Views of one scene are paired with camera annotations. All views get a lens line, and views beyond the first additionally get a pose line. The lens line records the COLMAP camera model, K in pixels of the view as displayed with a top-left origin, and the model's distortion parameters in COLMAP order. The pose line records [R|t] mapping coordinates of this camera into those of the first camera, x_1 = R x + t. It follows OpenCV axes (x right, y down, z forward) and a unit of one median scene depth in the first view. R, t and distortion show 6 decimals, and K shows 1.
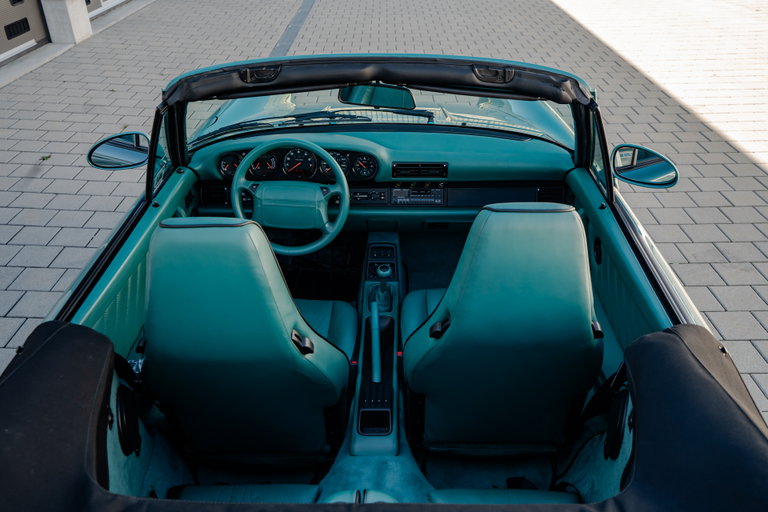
lens RADIAL K [[636.8, 0, 384.0], [0, 636.8, 256.0], [0, 0, 1]] dist [0.037384, -0.000663]
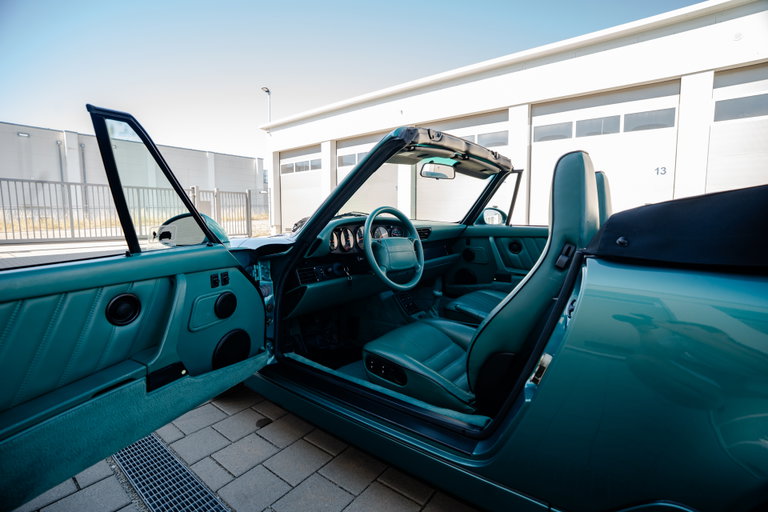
lens RADIAL K [[352.1, 0, 385.7], [0, 352.1, 256.5], [0, 0, 1]] dist [-0.068699, 0.022778]
pose [[0.606105, -0.095665, 0.789610, -0.716958], [0.414862, 0.885028, -0.211222, 0.070629], [-0.678621, 0.455602, 0.576108, 0.566253]]
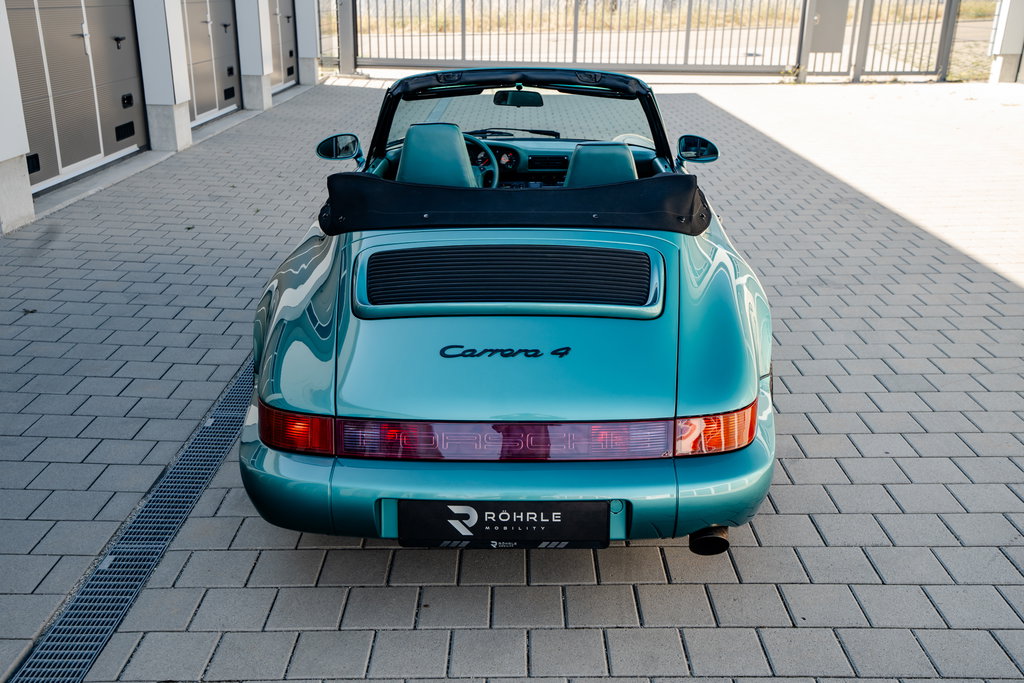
lens RADIAL K [[1008.9, 0, 512.0], [0, 1008.9, 341.5], [0, 0, 1]] dist [0.066694, 0.001524]
pose [[0.999969, 0.005857, -0.005272, -0.010326], [-0.006801, 0.979339, -0.202110, 0.699398], [0.003980, 0.202139, 0.979349, -1.094005]]
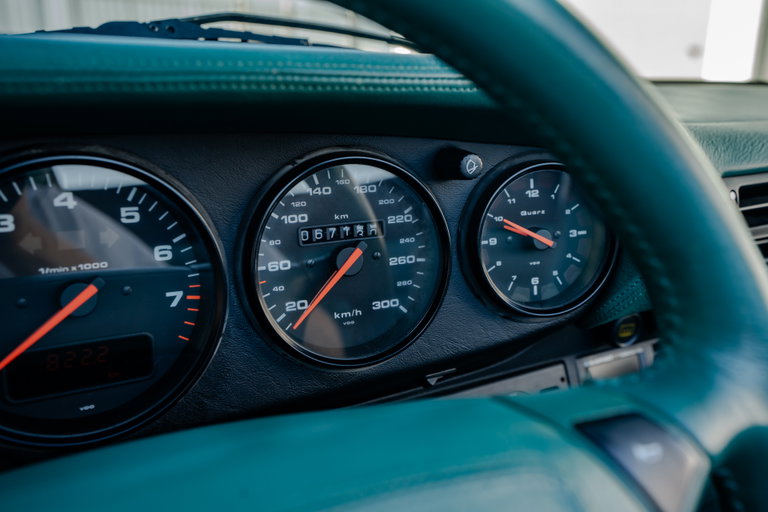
lens RADIAL K [[730.1, 0, 384.6], [0, 730.1, 253.6], [0, 0, 1]] dist [0.045500, 0.085476]
pose [[0.853873, -0.123521, 0.505612, -0.157402], [0.262717, 0.940884, -0.213815, -0.110083], [-0.449312, 0.315403, 0.835847, 0.876073]]
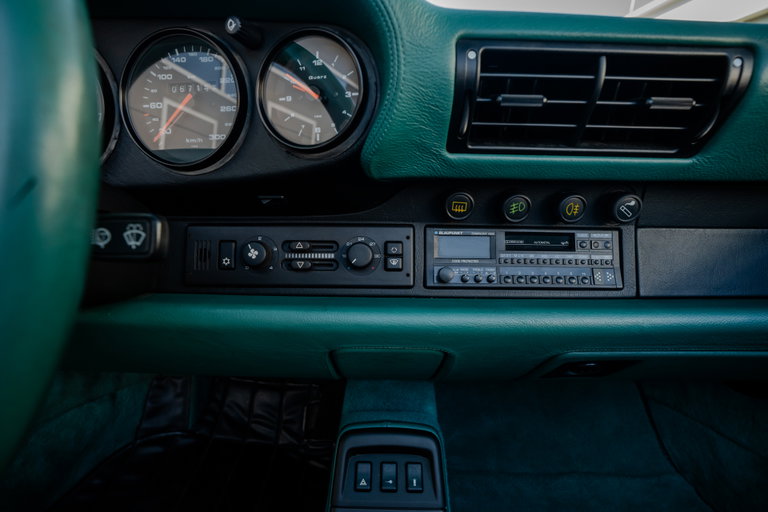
lens RADIAL K [[365.8, 0, 383.2], [0, 365.8, 259.1], [0, 0, 1]] dist [-0.075648, 0.027312]
pose [[0.999790, 0.014371, 0.014610, -0.009451], [-0.010508, 0.971549, -0.236606, -0.060828], [-0.017594, 0.236402, 0.971496, 0.906165]]
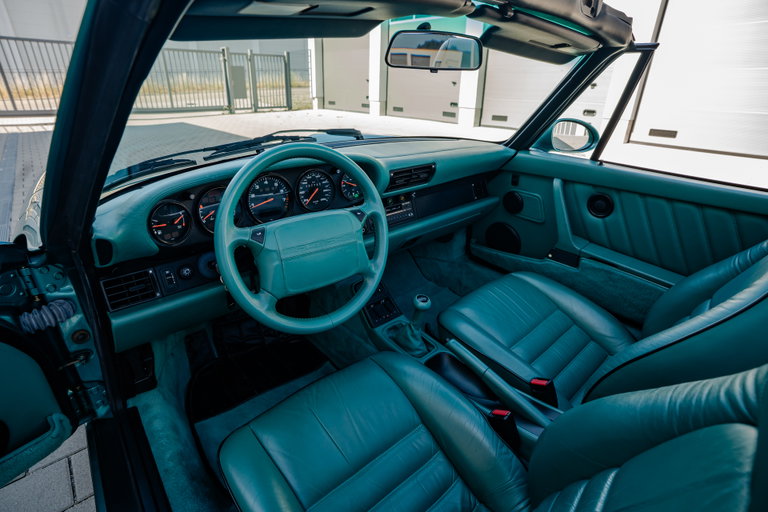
lens RADIAL K [[376.4, 0, 373.9], [0, 376.4, 254.8], [0, 0, 1]] dist [-0.044645, 0.000641]
pose [[0.753425, -0.268587, 0.600176, -0.314110], [0.329190, 0.944218, 0.009306, -0.056945], [-0.569197, 0.190560, 0.799813, 0.641438]]
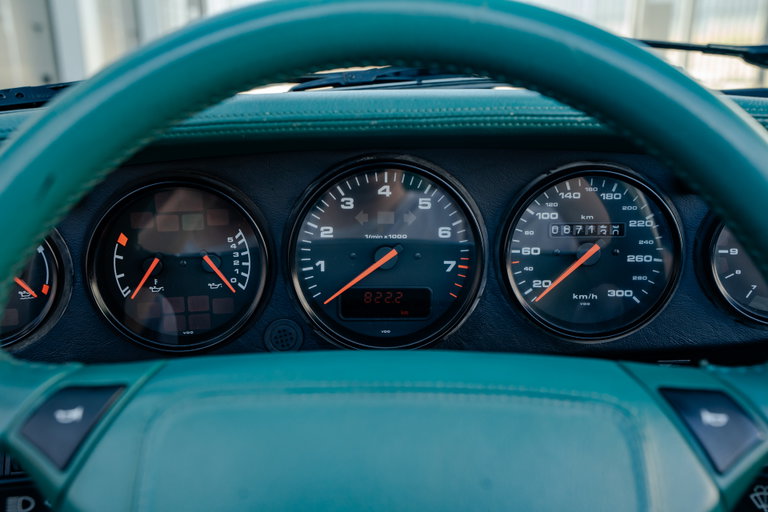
lens RADIAL K [[730.1, 0, 384.6], [0, 730.1, 253.6], [0, 0, 1]] dist [0.045500, 0.085476]
pose [[0.998919, -0.023760, 0.039951, -0.145668], [0.033337, 0.965156, -0.259545, -0.094668], [-0.032392, 0.260596, 0.964904, 0.822307]]
